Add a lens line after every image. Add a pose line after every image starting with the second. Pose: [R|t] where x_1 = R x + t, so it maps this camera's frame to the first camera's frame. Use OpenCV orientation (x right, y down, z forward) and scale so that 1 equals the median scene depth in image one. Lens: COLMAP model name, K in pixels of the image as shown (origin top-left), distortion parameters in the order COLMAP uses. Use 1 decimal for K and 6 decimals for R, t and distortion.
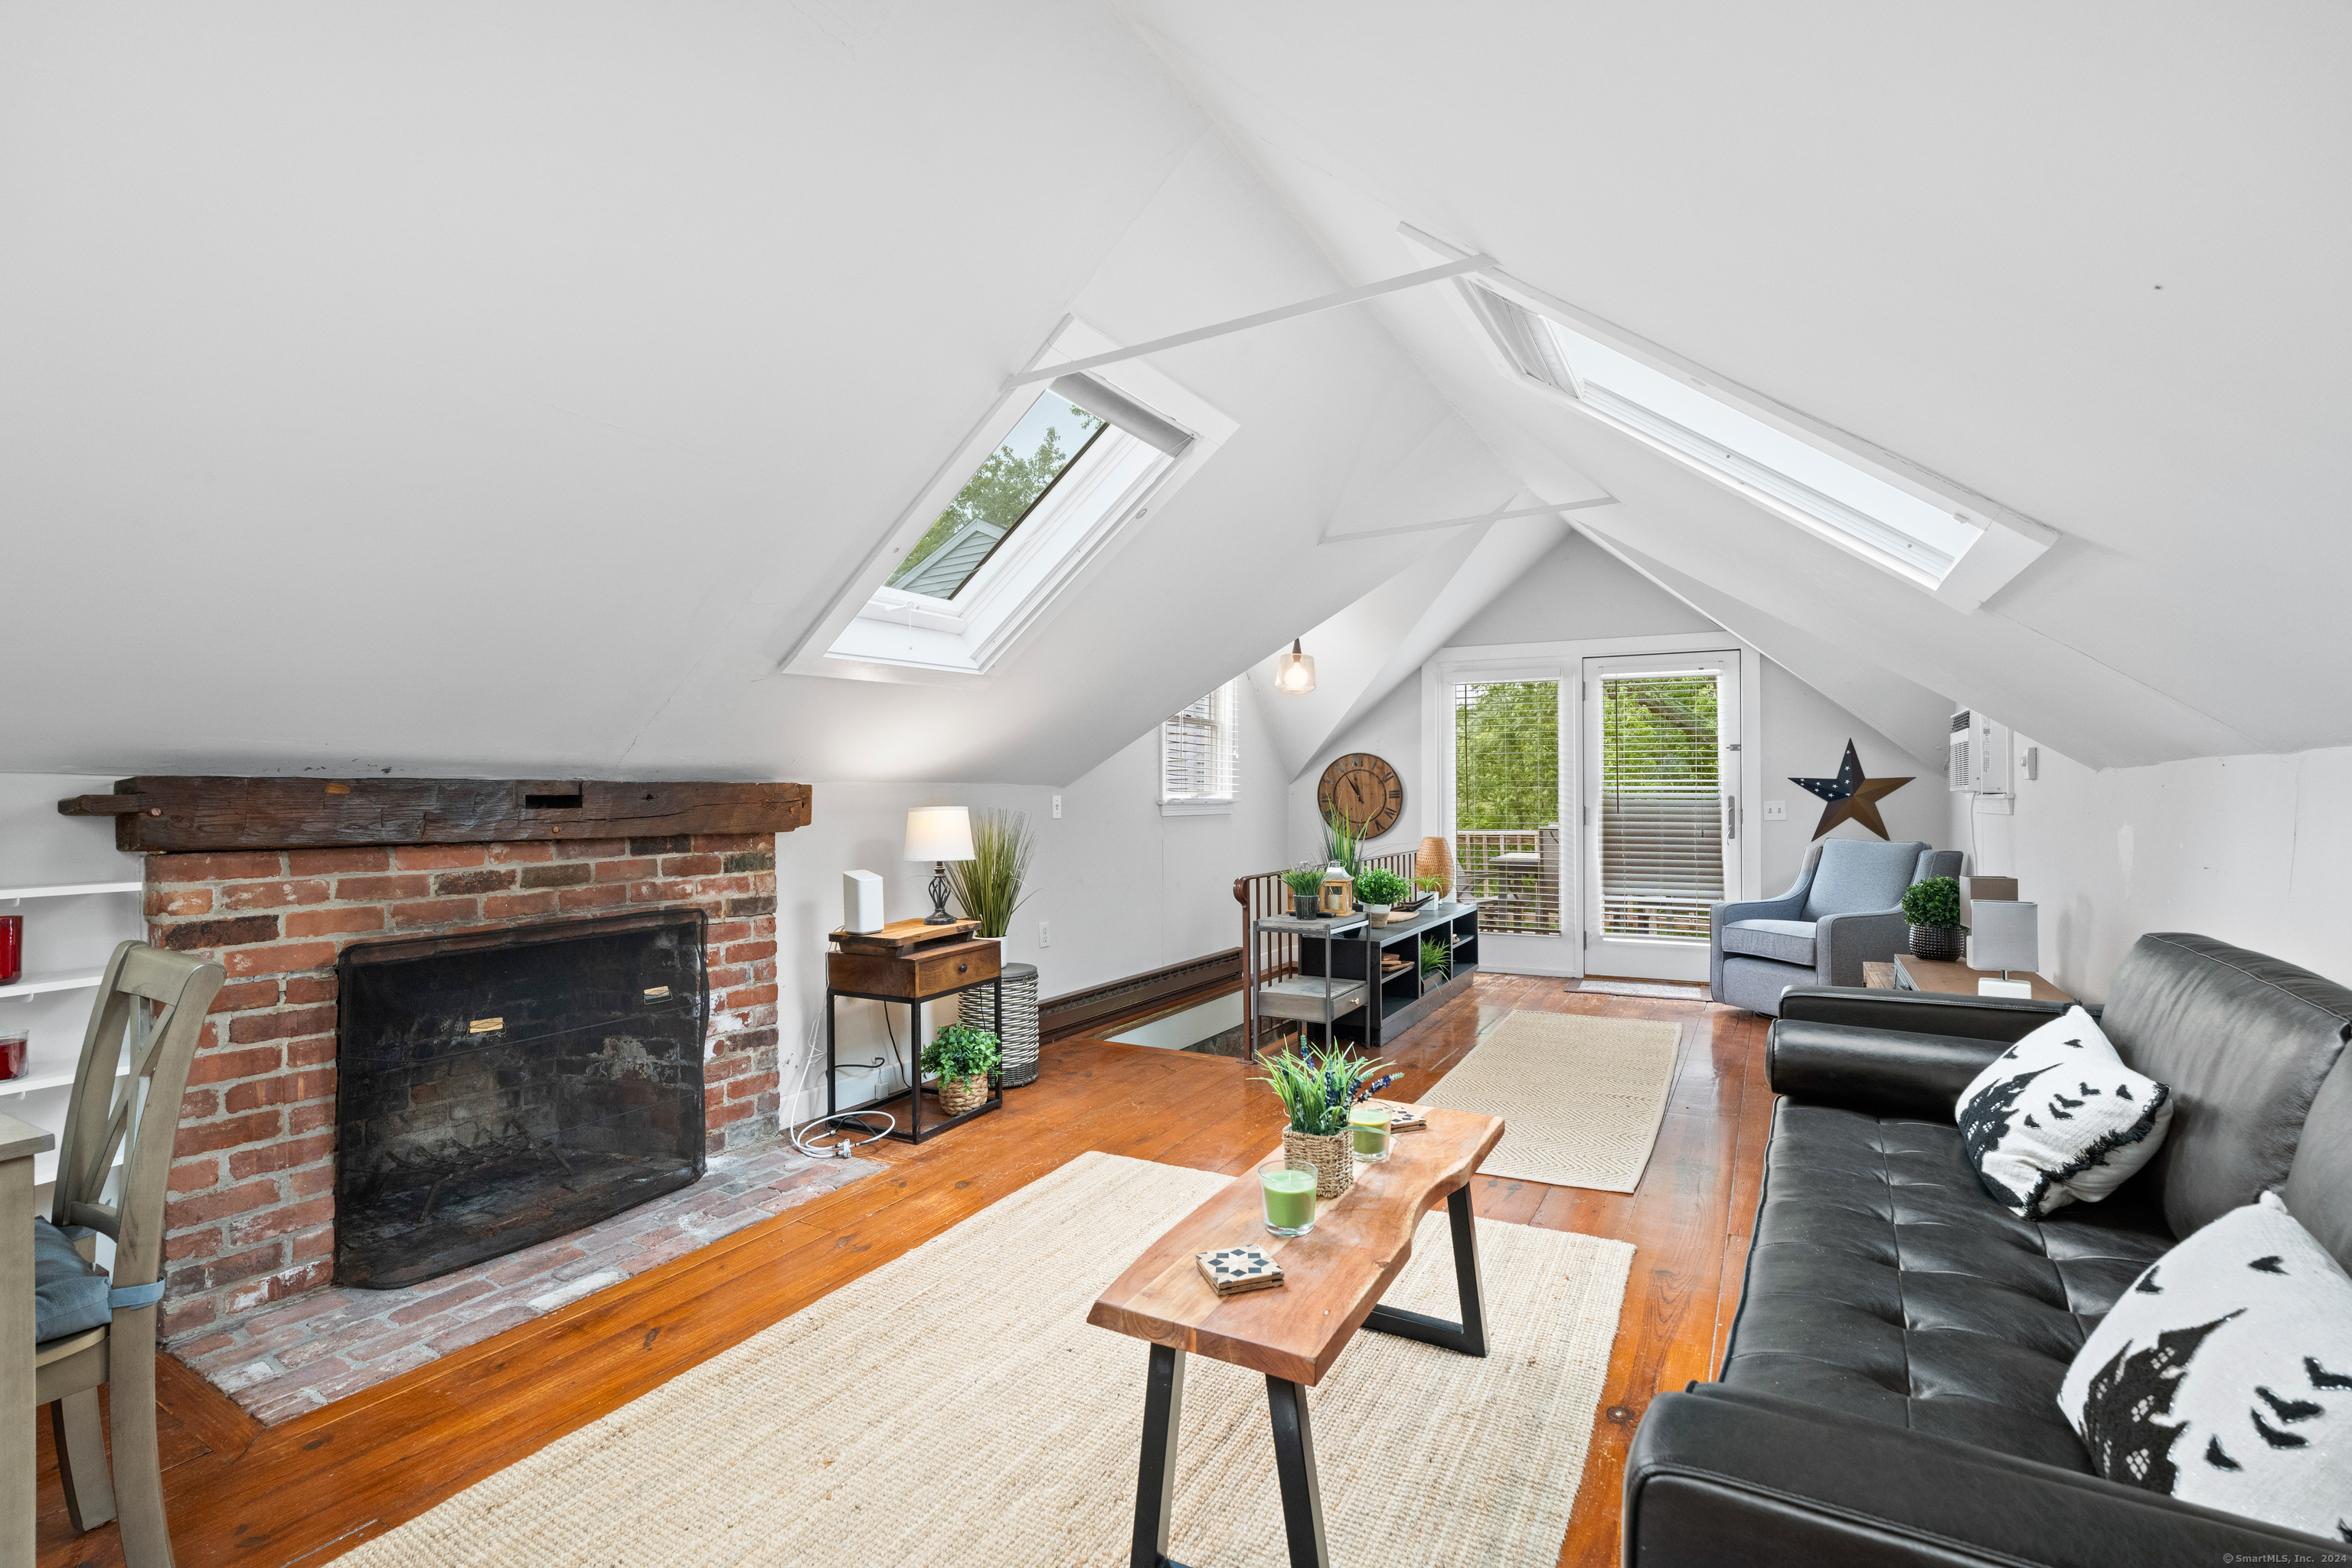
lens RADIAL K [[1054.9, 0, 1175.3], [0, 1054.9, 788.4], [0, 0, 1]] dist [-0.019576, 0.002509]
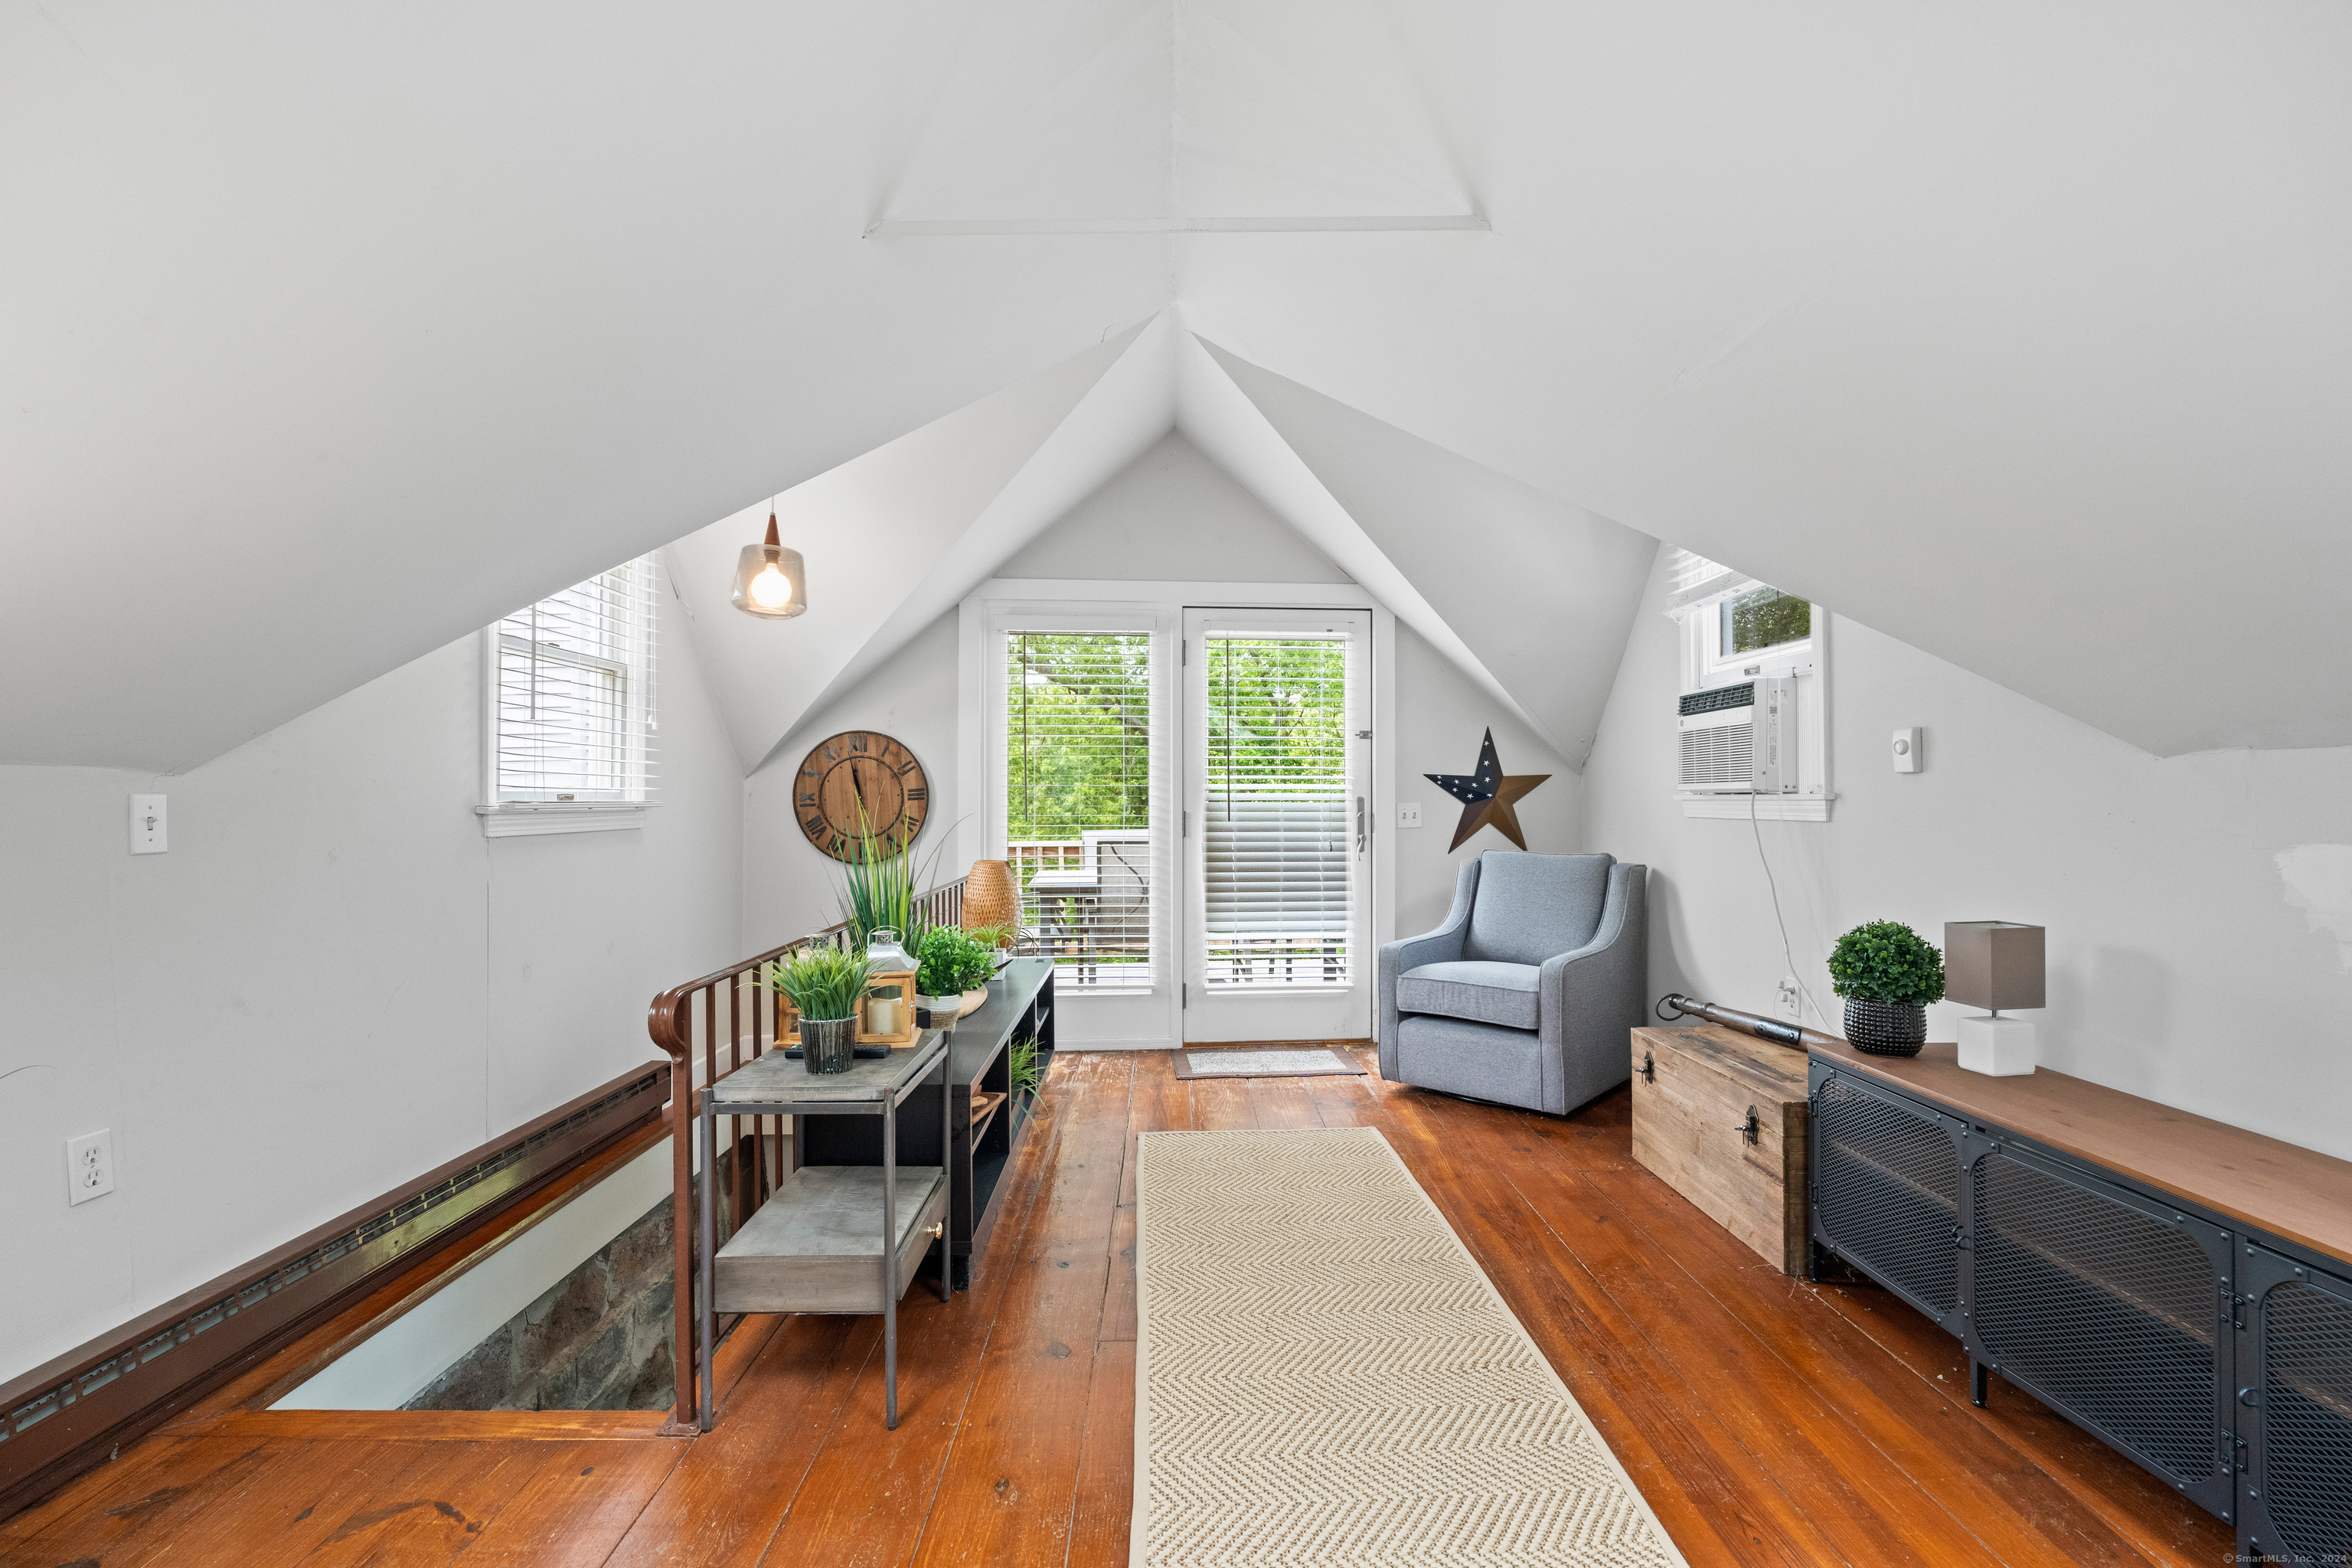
lens RADIAL K [[1054.9, 0, 1176.5], [0, 1054.9, 794.2], [0, 0, 1]] dist [-0.019576, 0.002509]
pose [[0.866012, 0.001998, 0.500019, 0.021432], [-0.003720, 0.999990, 0.002446, 0.003837], [-0.500009, -0.003978, 0.866011, 0.404186]]
